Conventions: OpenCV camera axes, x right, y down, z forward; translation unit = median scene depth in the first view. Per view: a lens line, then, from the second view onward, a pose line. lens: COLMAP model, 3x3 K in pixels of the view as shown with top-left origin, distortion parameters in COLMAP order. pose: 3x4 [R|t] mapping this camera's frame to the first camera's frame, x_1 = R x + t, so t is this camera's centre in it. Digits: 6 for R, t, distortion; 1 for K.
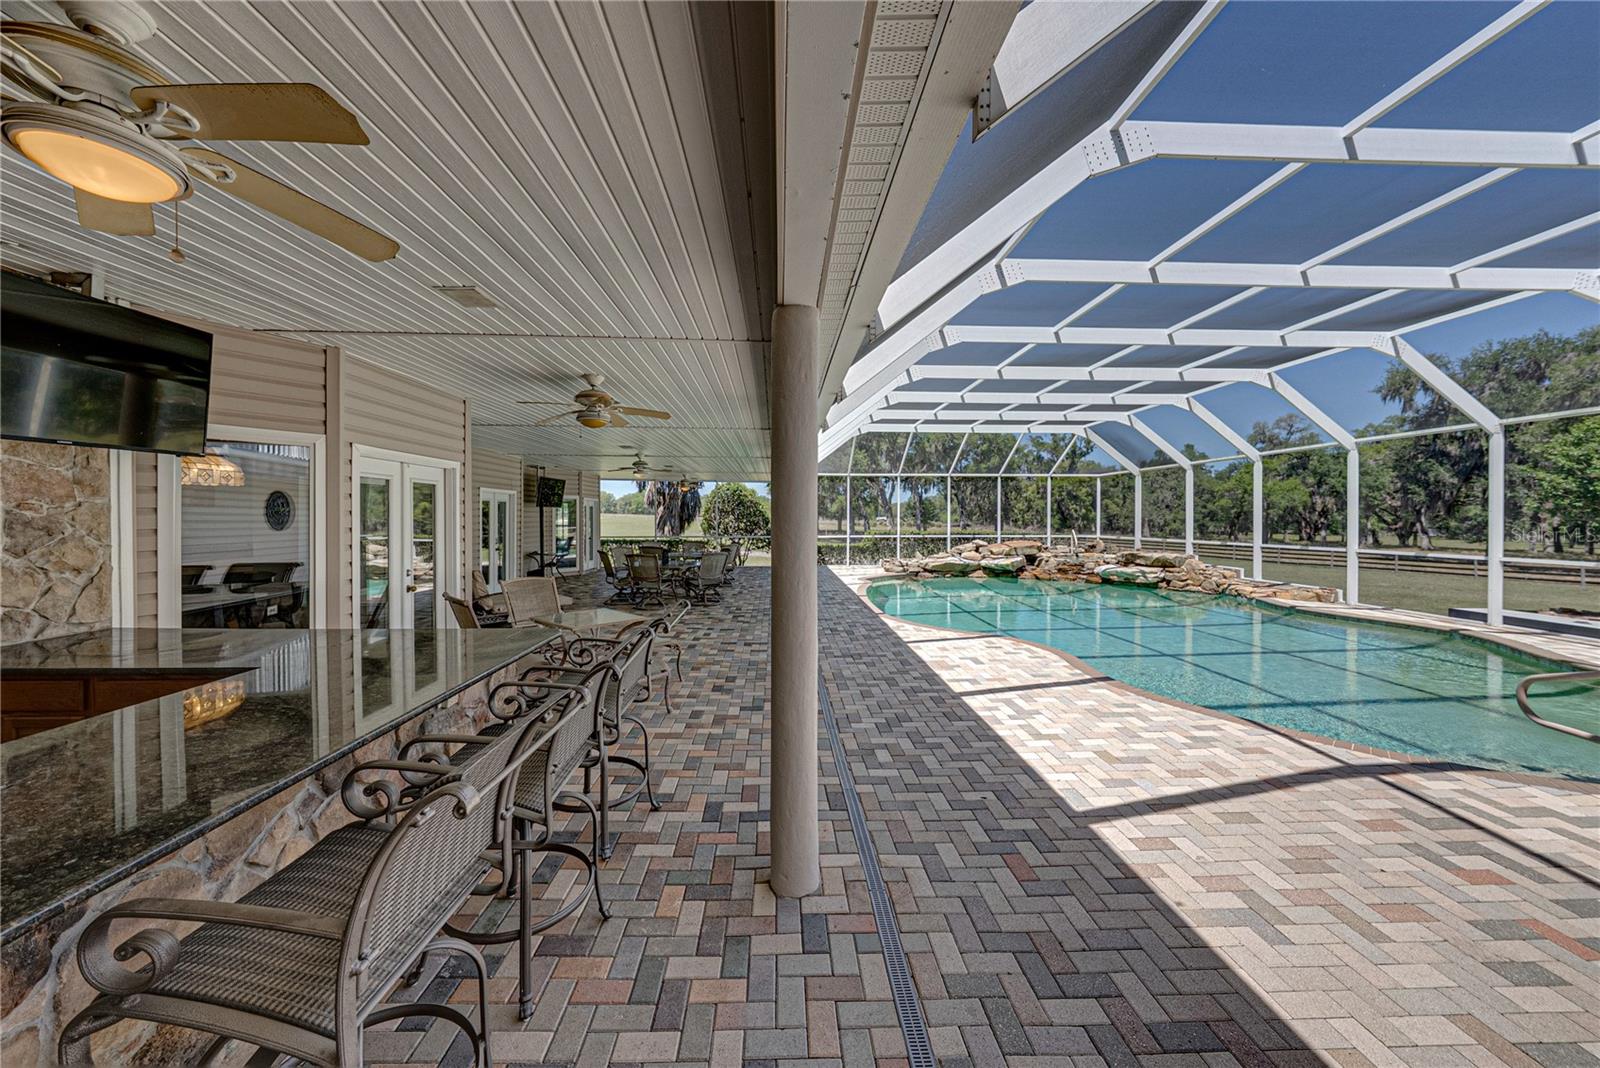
lens RADIAL K [[558.7, 0, 787.0], [0, 558.7, 524.9], [0, 0, 1]] dist [0.004687, -0.000185]
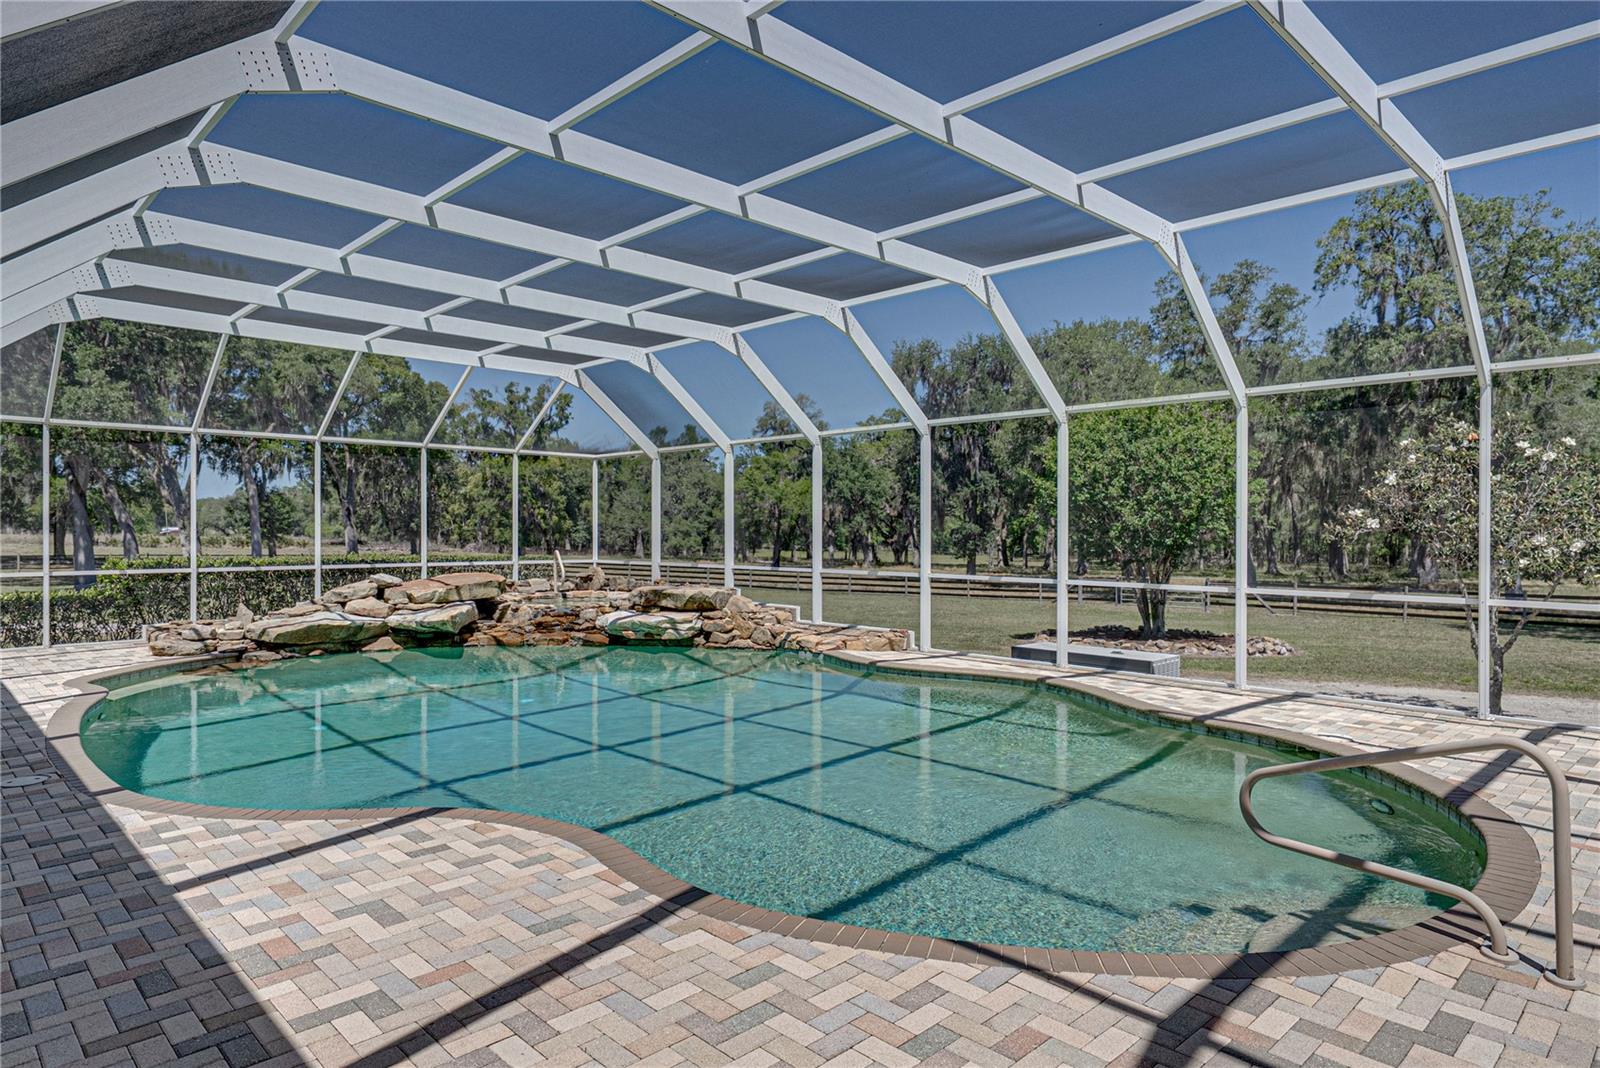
lens RADIAL K [[960.7, 0, 811.3], [0, 960.7, 530.1], [0, 0, 1]] dist [0.005230, -0.002905]
pose [[0.730663, 0.001076, 0.682738, 0.043620], [0.006733, 0.999939, -0.008781, -0.001413], [-0.682706, 0.011013, 0.730611, 0.134436]]
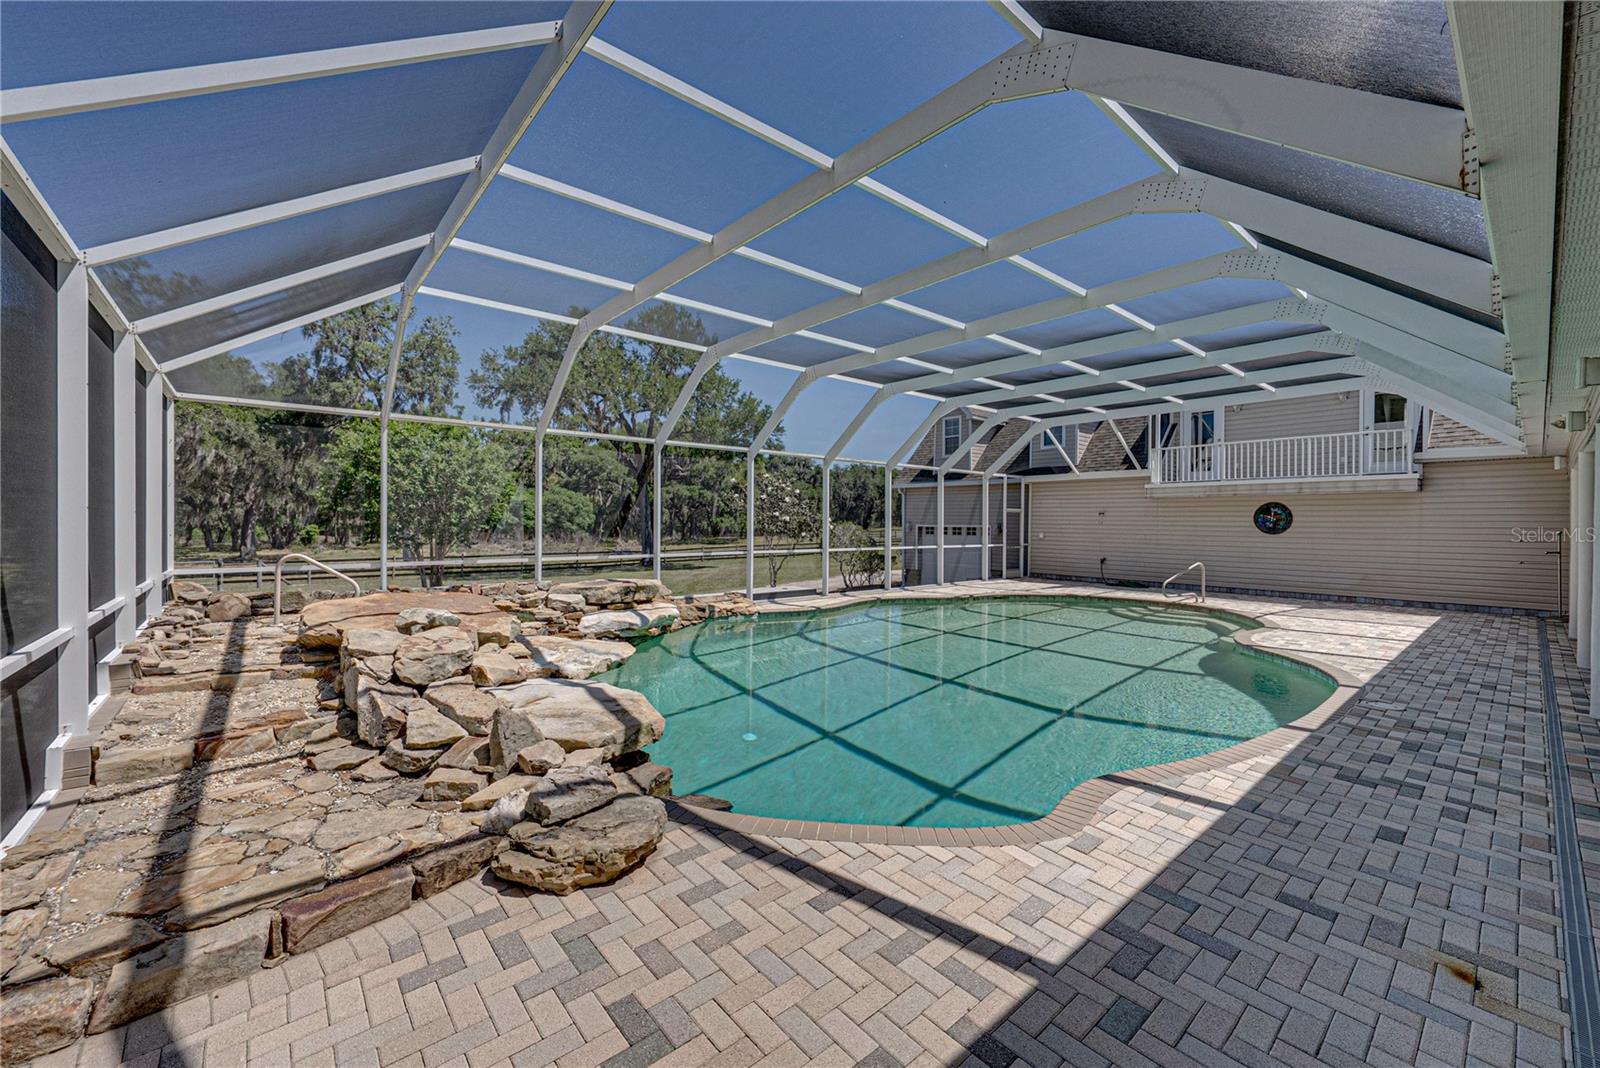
lens RADIAL K [[631.5, 0, 802.2], [0, 631.5, 525.5], [0, 0, 1]] dist [-0.002502, -0.000290]
pose [[-0.627794, -0.012578, 0.778278, 0.013943], [-0.000427, 0.999875, 0.015815, -0.015404], [-0.778380, 0.009596, -0.627721, 1.103765]]
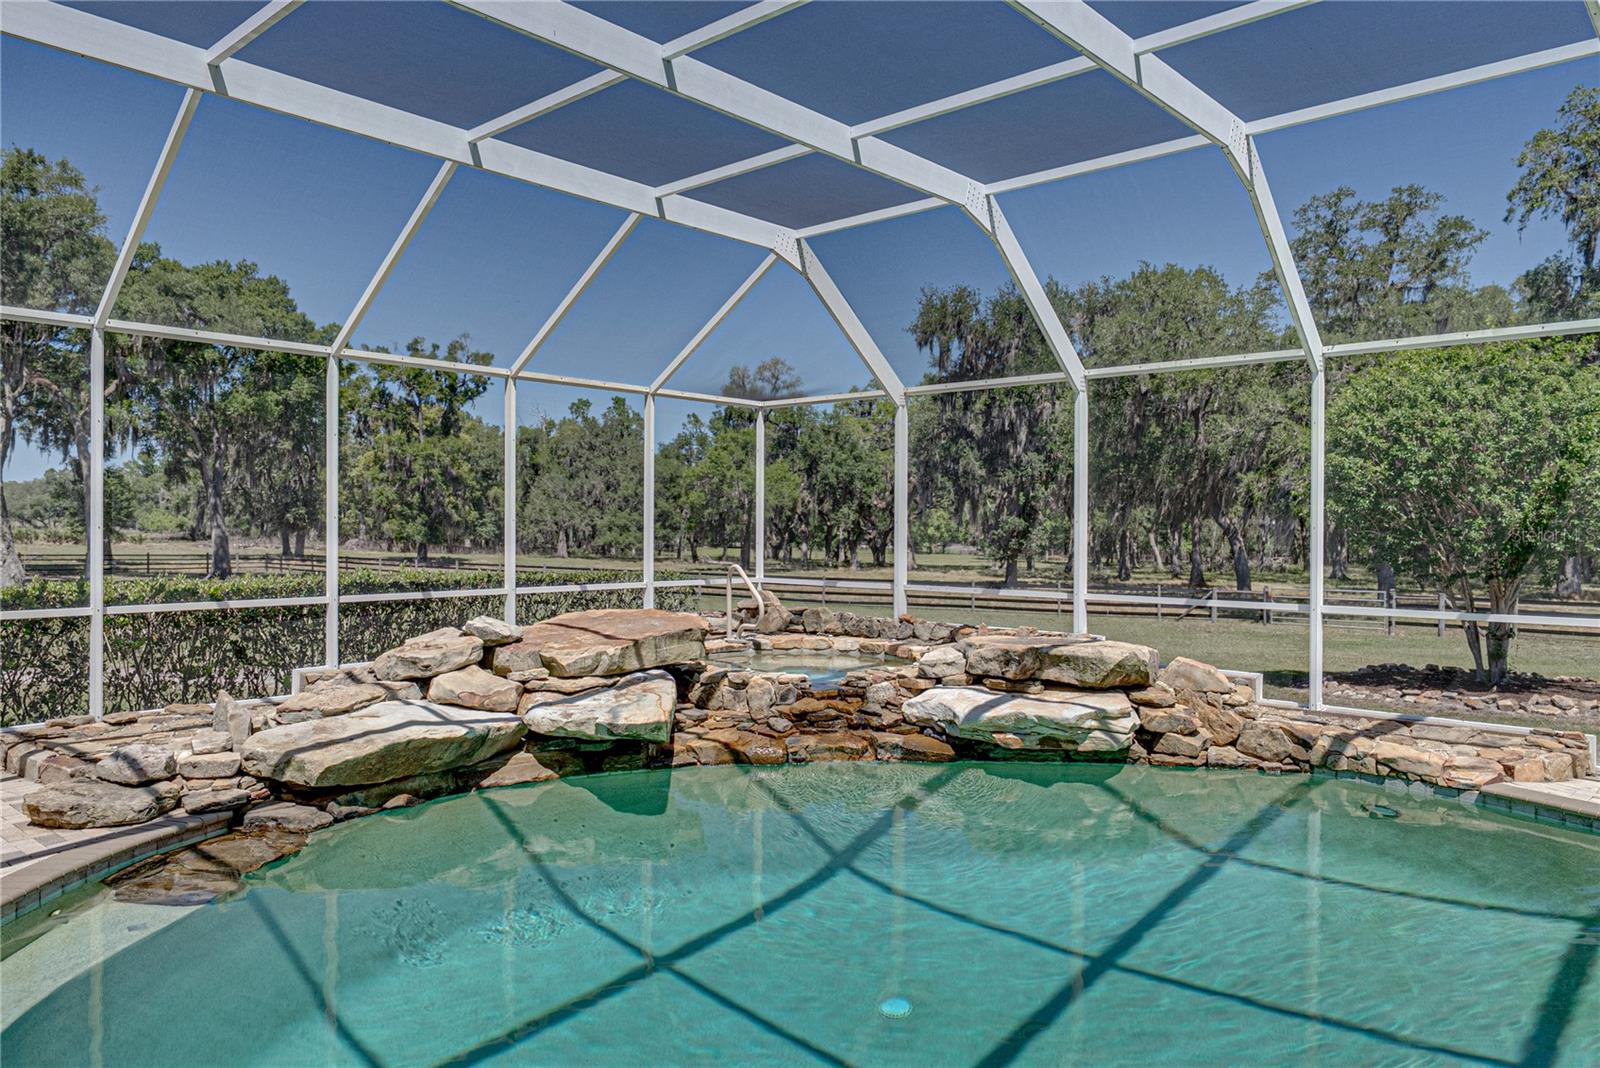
lens RADIAL K [[1109.4, 0, 819.2], [0, 1109.4, 532.7], [0, 0, 1]] dist [0.008439, -0.001550]
pose [[0.681404, -0.002846, 0.731902, 0.088742], [0.004084, 0.999992, 0.000086, -0.010431], [-0.731896, 0.002931, 0.681410, 0.593258]]
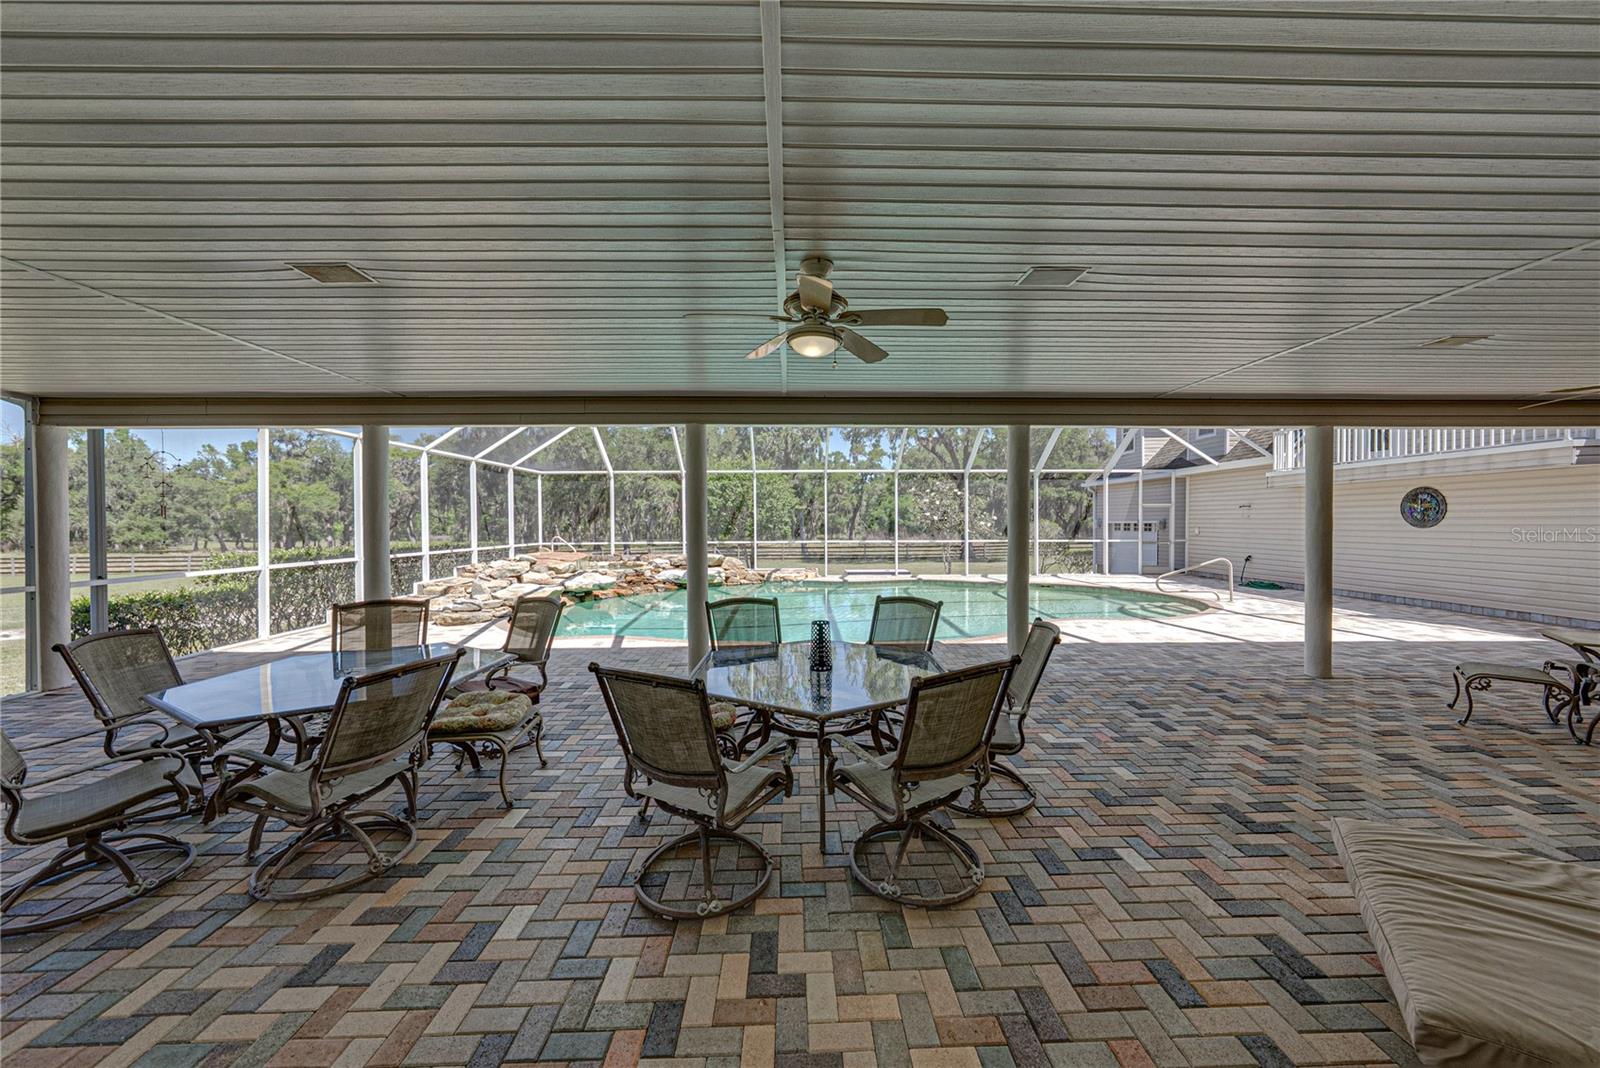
lens RADIAL K [[558.7, 0, 801.1], [0, 558.7, 530.0], [0, 0, 1]] dist [0.004687, -0.000185]
pose [[0.000993, -0.016113, 0.999870, -0.357500], [0.018051, 0.999708, 0.016092, -0.008372], [-0.999837, 0.018033, 0.001284, 0.703428]]
